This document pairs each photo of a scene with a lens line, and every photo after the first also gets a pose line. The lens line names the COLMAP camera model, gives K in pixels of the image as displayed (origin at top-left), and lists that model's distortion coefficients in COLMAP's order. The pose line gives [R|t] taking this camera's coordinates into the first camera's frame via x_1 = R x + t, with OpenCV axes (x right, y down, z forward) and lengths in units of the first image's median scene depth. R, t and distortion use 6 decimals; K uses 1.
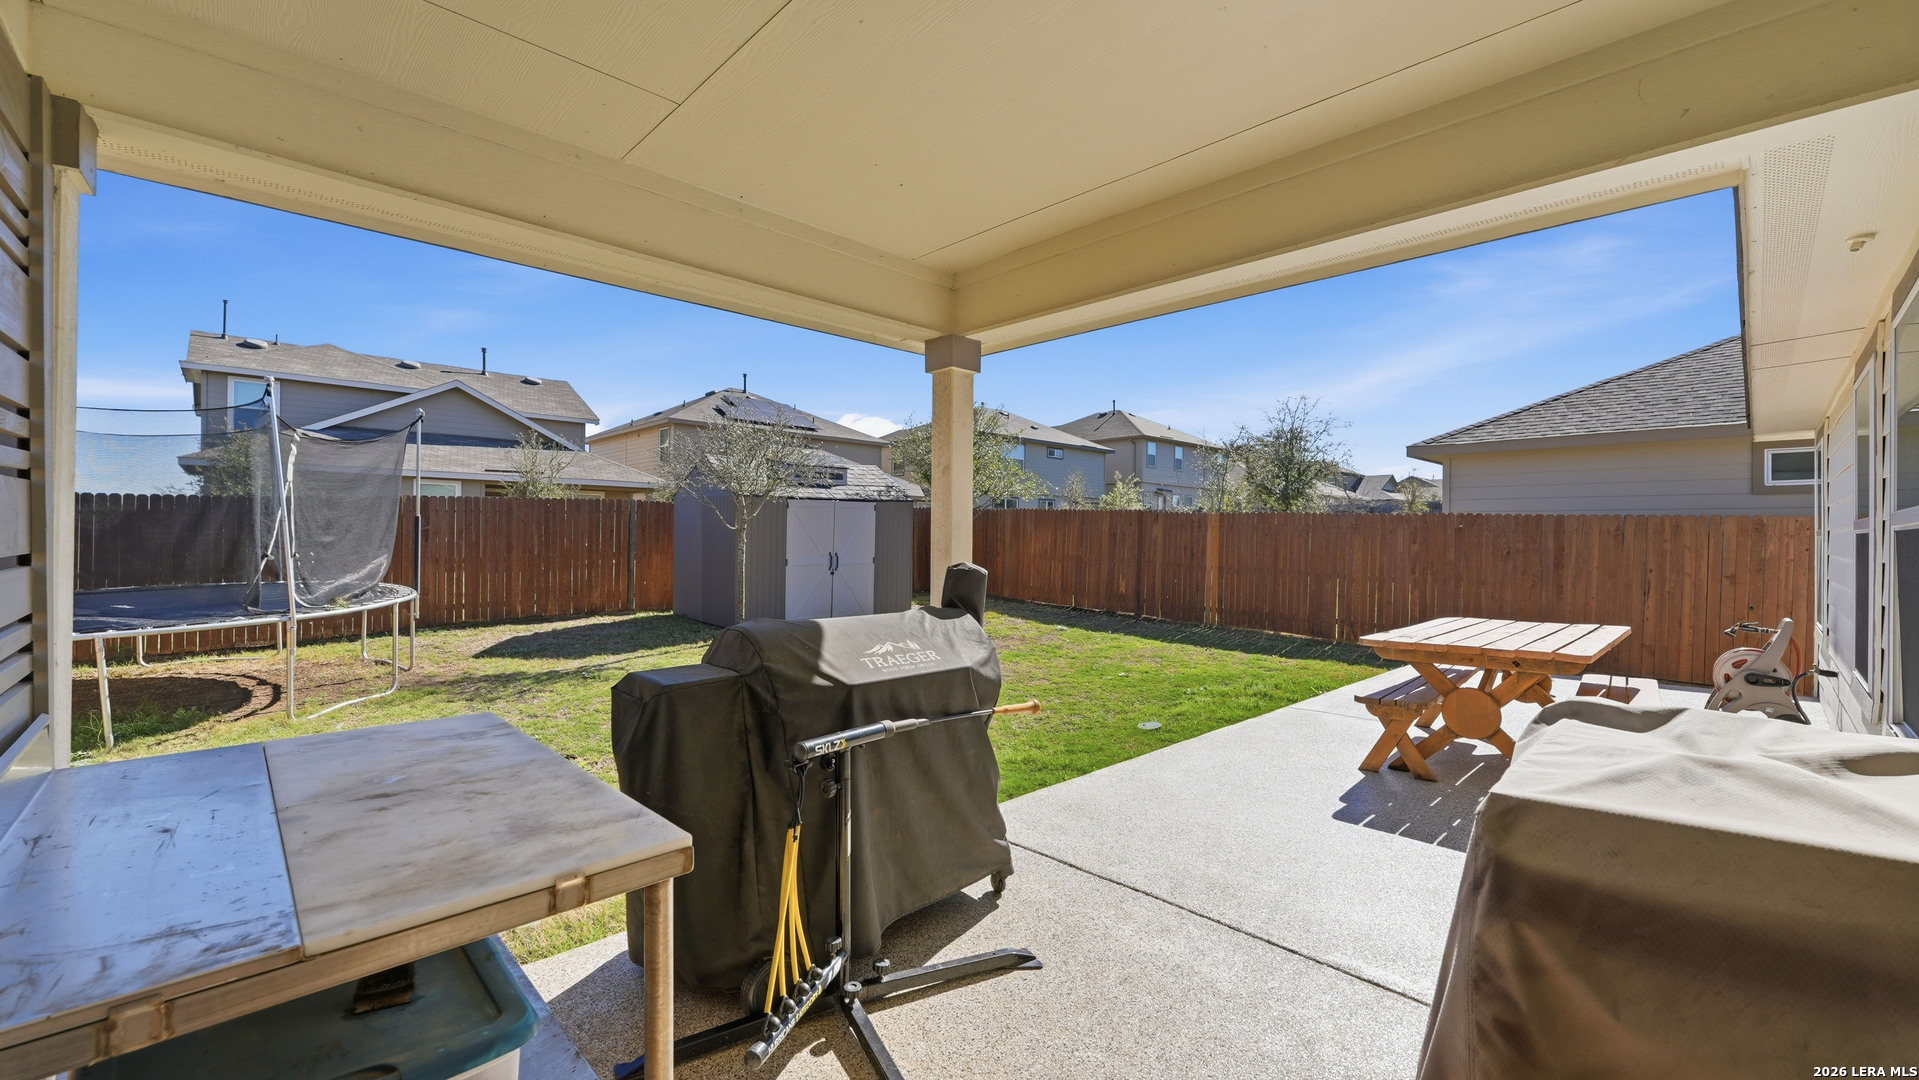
lens RADIAL K [[778.4, 0, 953.1], [0, 778.4, 530.4], [0, 0, 1]] dist [-0.000569, -0.000110]
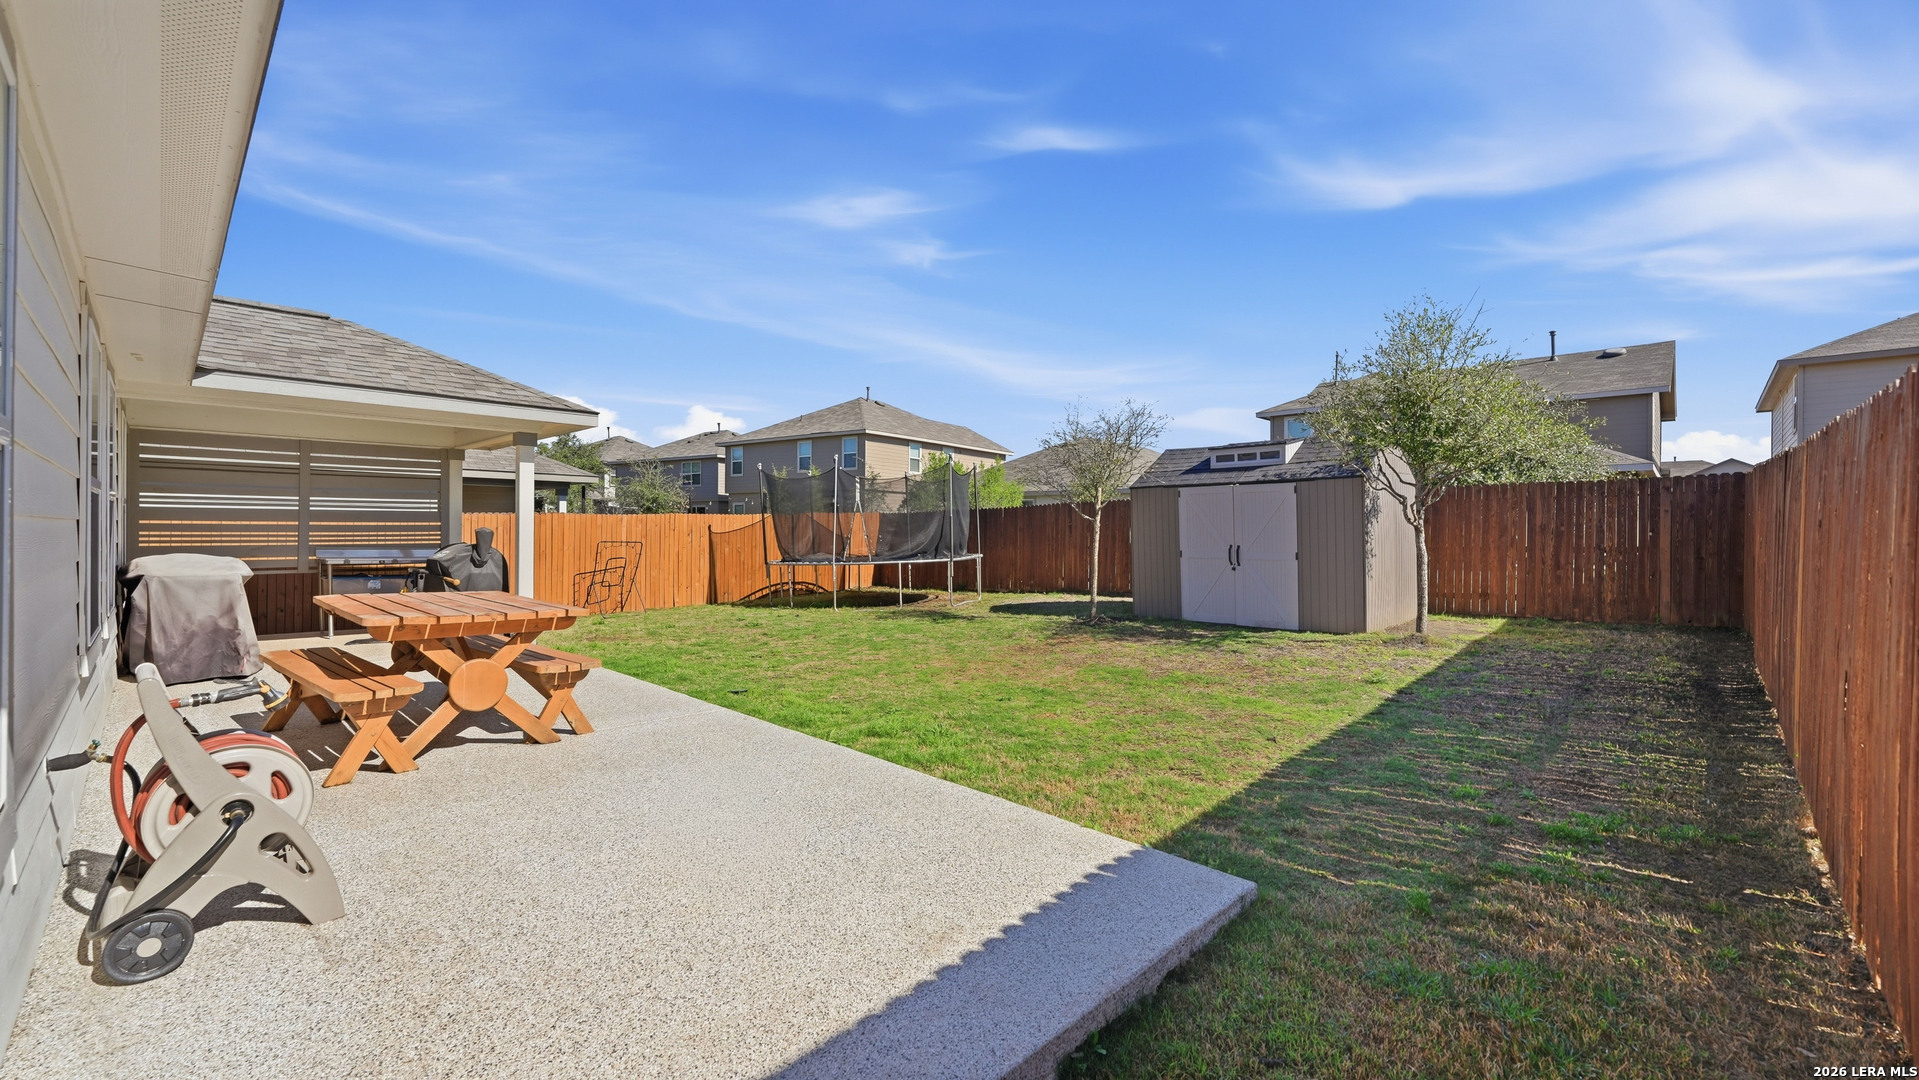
lens RADIAL K [[778.4, 0, 953.1], [0, 778.4, 530.4], [0, 0, 1]] dist [-0.000569, -0.000110]
pose [[0.041778, -0.013687, -0.999033, 0.788435], [0.004083, 0.999900, -0.013528, 0.025641], [0.999119, -0.003514, 0.041830, 0.726590]]
